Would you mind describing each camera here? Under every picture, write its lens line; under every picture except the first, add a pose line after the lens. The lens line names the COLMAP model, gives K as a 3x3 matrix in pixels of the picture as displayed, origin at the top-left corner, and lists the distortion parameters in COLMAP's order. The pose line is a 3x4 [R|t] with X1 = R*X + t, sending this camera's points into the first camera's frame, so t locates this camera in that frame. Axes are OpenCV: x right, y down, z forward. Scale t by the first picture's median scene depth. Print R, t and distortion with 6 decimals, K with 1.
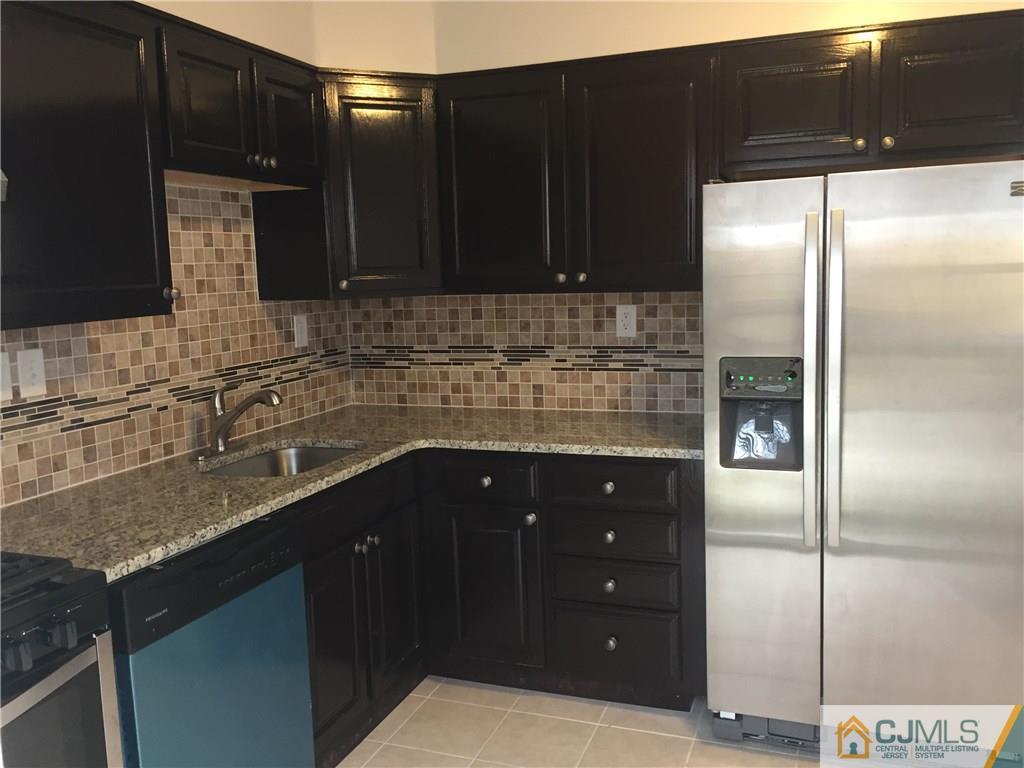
lens RADIAL K [[886.7, 0, 512.0], [0, 886.7, 384.0], [0, 0, 1]] dist [0.065334, -0.001872]
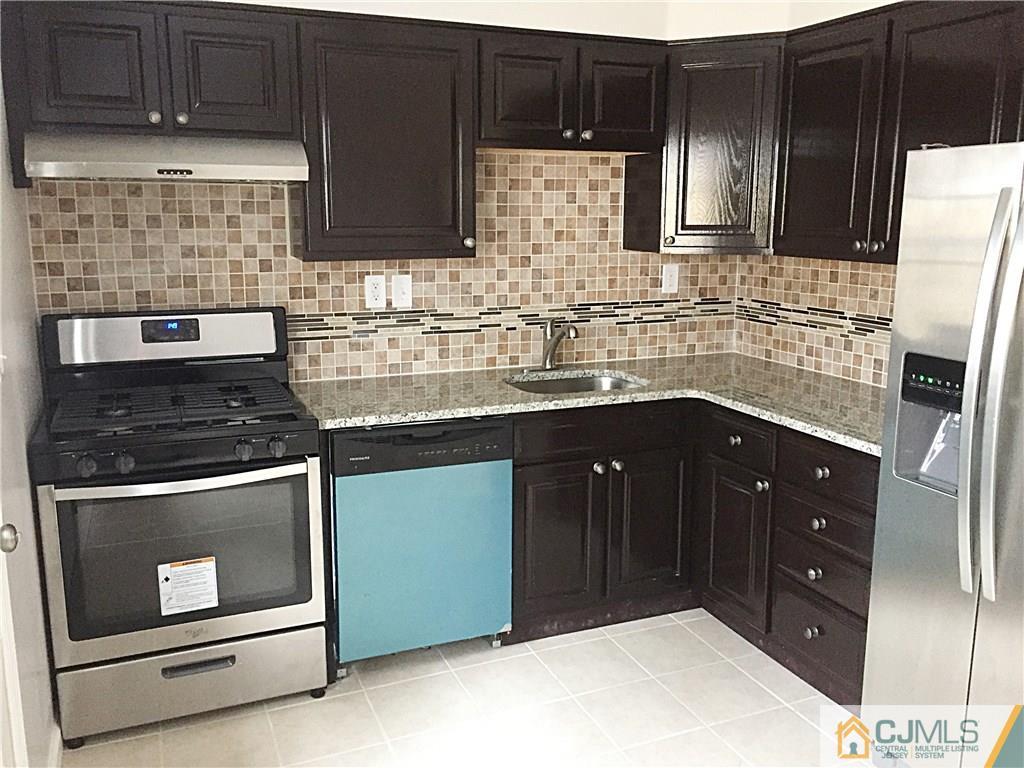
lens RADIAL K [[886.7, 0, 512.0], [0, 886.7, 384.0], [0, 0, 1]] dist [0.065334, -0.001872]
pose [[0.686220, 0.174806, -0.706078, 0.491272], [-0.121756, 0.984603, 0.125430, -0.050824], [0.717132, -0.000104, 0.696937, 0.088607]]
